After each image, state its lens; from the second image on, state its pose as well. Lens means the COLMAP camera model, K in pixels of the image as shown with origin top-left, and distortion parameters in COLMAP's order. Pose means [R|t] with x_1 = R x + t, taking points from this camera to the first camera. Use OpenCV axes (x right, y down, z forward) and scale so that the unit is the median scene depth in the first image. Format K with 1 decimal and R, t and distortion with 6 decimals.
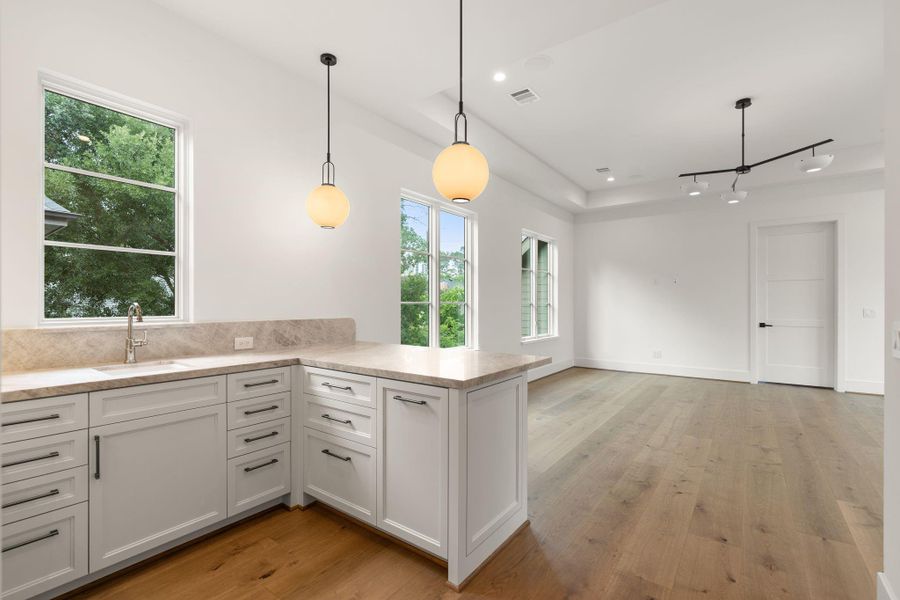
lens RADIAL K [[404.7, 0, 443.6], [0, 404.7, 300.8], [0, 0, 1]] dist [-0.012540, 0.004338]
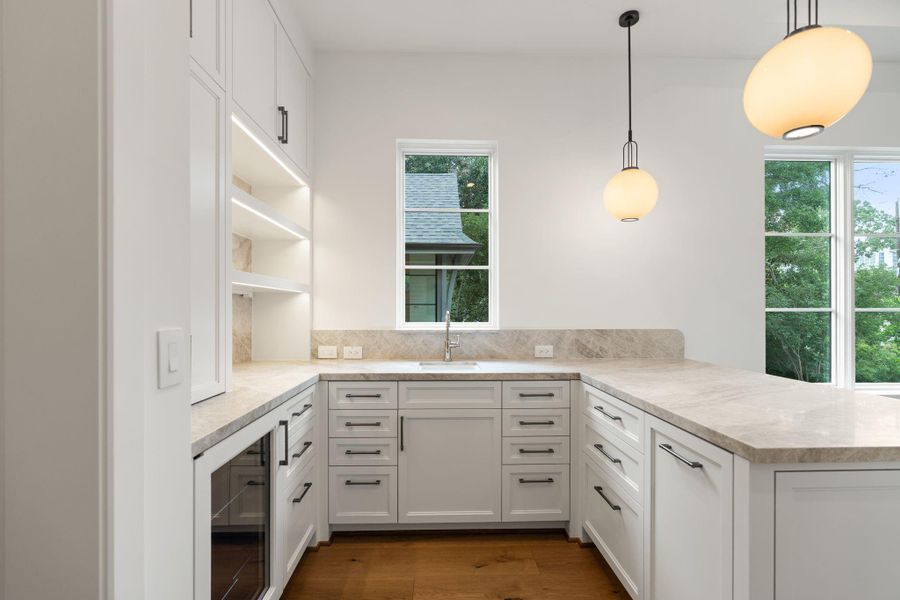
lens RADIAL K [[404.7, 0, 450.2], [0, 404.7, 309.0], [0, 0, 1]] dist [-0.012540, 0.004338]
pose [[0.626662, -0.005499, -0.779272, 0.168006], [0.007082, 0.999974, -0.001361, 0.001276], [0.779259, -0.004666, 0.626684, 0.244059]]
